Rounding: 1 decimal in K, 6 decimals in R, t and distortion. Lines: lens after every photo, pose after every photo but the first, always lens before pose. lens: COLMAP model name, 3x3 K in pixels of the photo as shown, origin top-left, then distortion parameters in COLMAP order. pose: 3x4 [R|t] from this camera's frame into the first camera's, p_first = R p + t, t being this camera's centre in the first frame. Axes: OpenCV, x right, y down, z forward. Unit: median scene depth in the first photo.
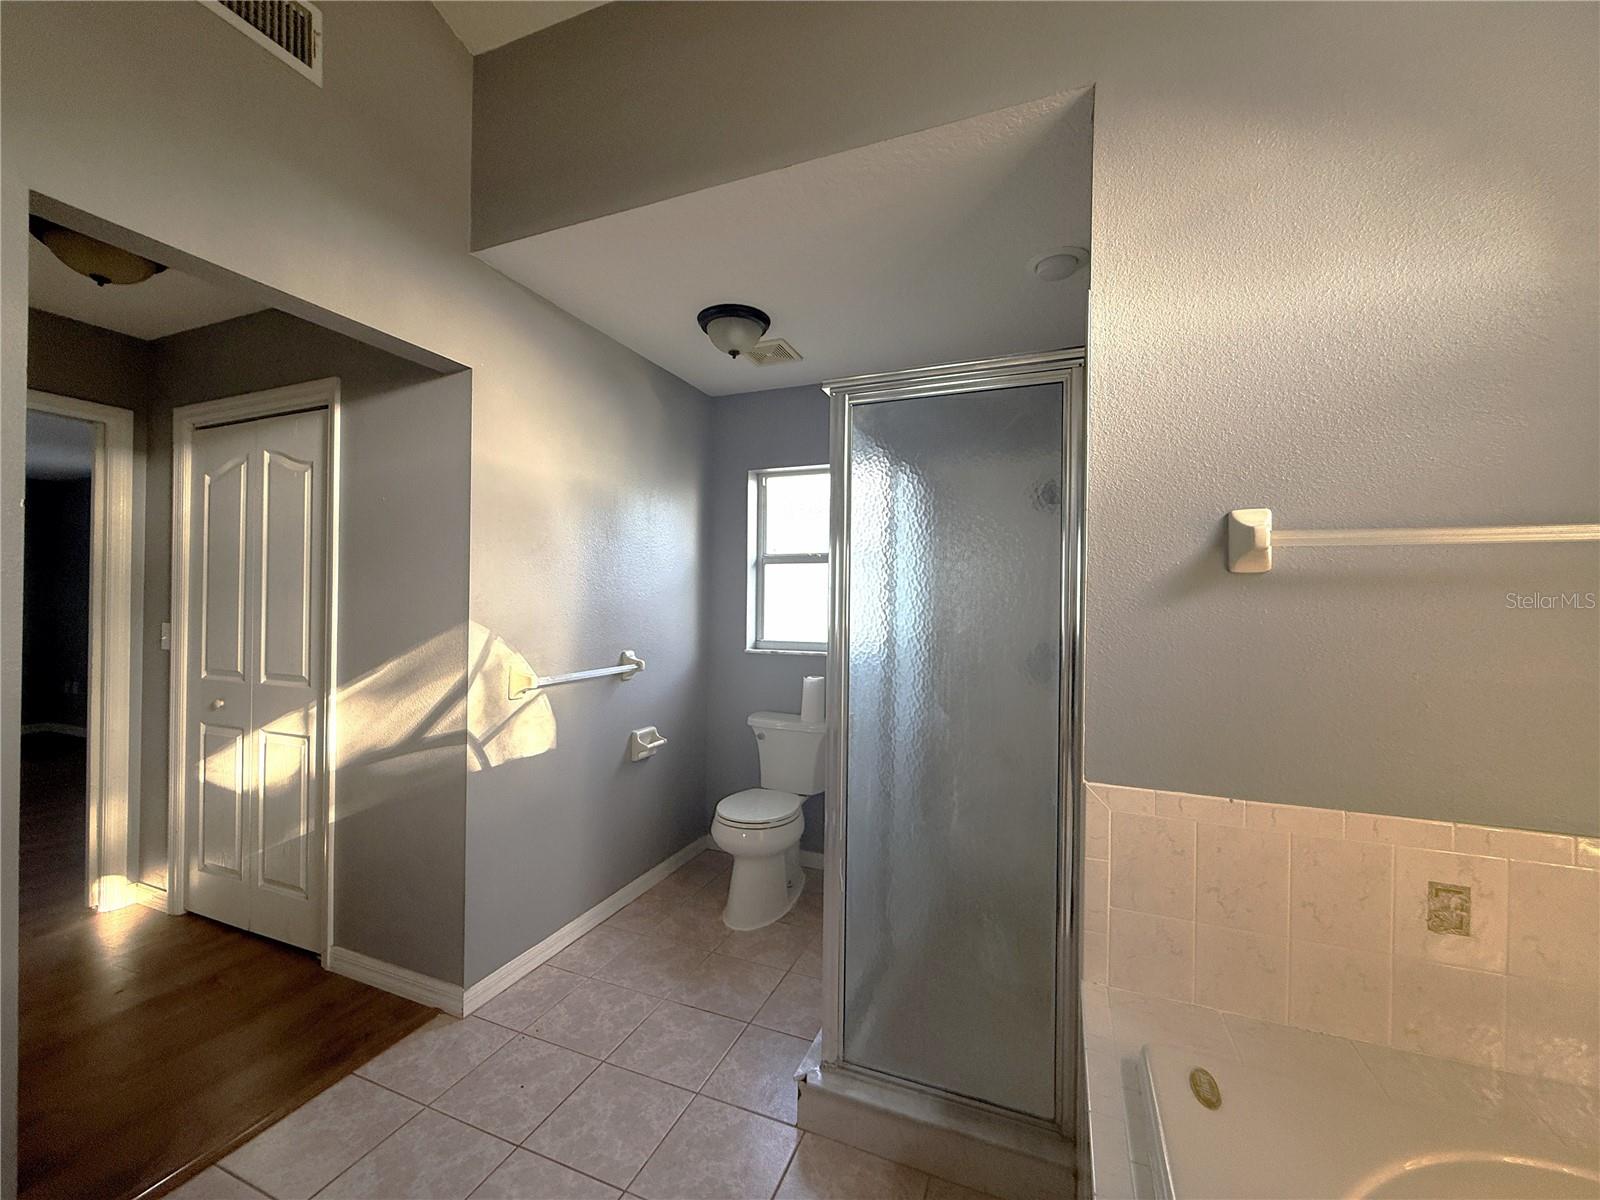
lens RADIAL K [[636.8, 0, 802.6], [0, 636.8, 599.1], [0, 0, 1]] dist [-0.001411, -0.000009]
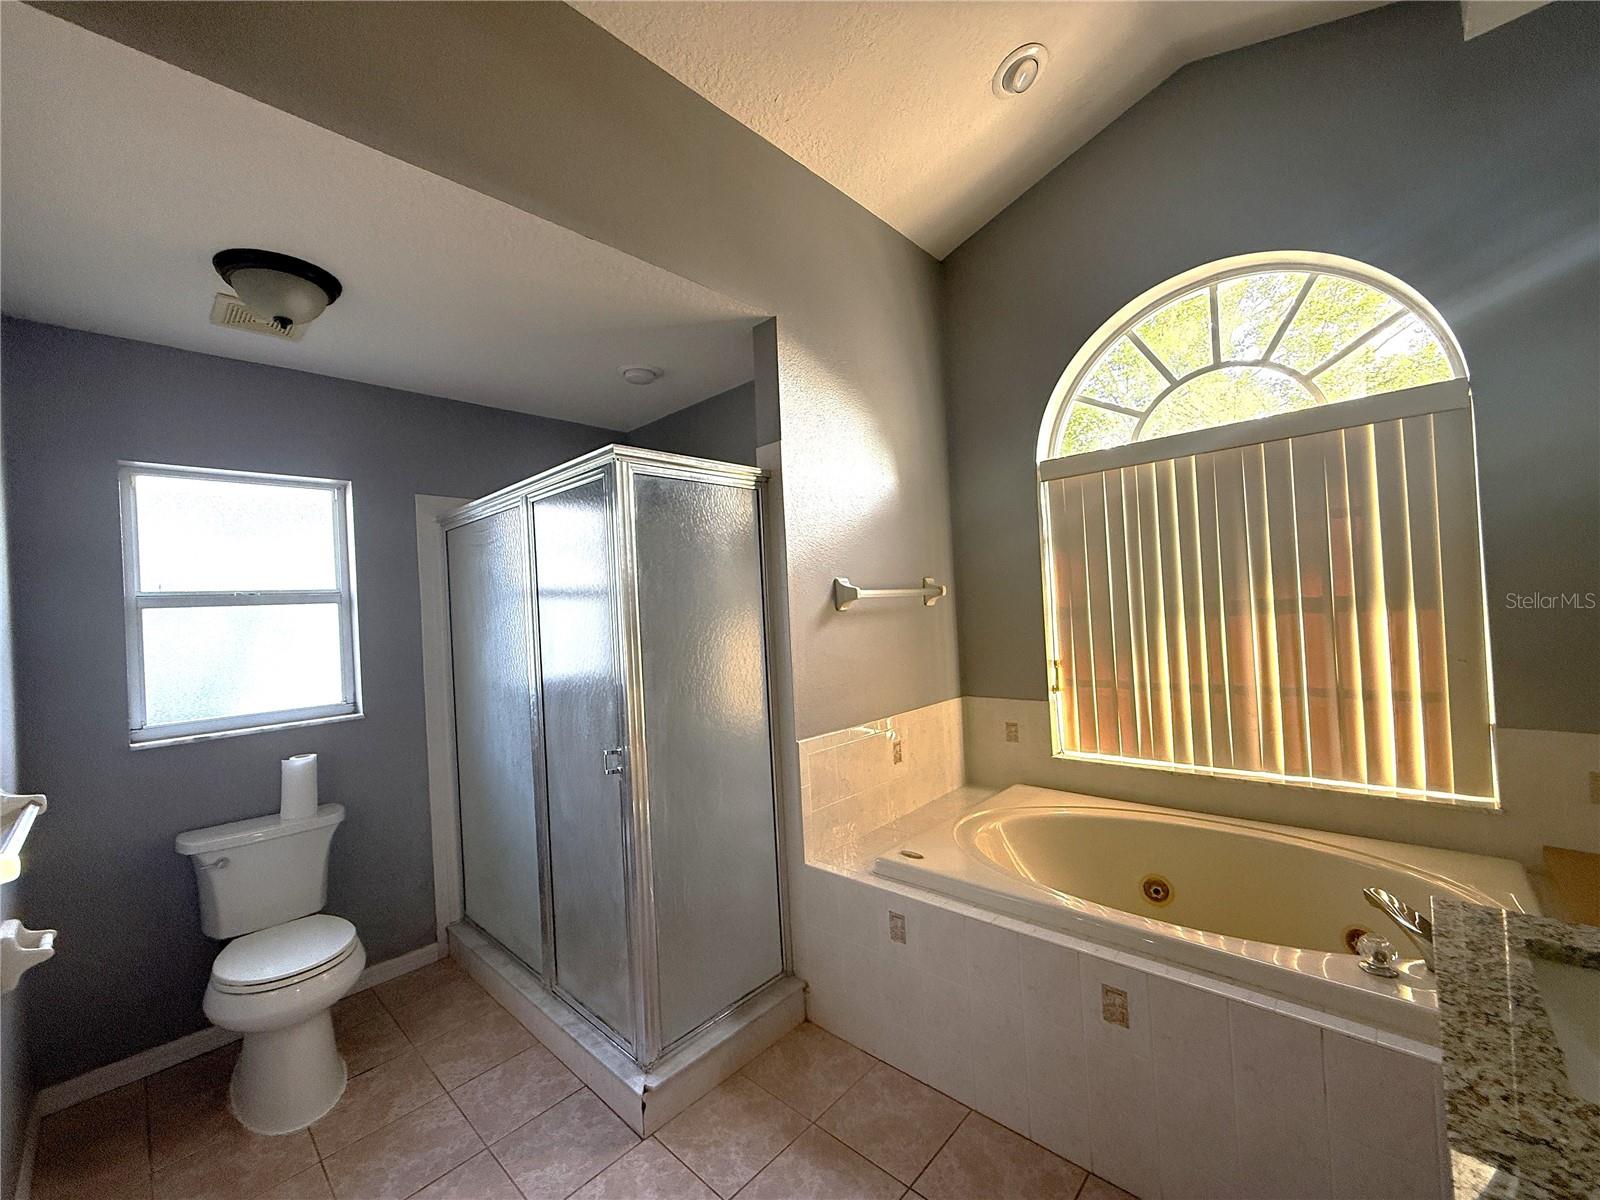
lens RADIAL K [[636.8, 0, 803.3], [0, 636.8, 601.3], [0, 0, 1]] dist [-0.001411, -0.000009]
pose [[0.354484, -0.017414, 0.934900, -0.949177], [0.049146, 0.998792, -0.000031, -0.060489], [-0.933770, 0.045957, 0.354912, 0.353287]]
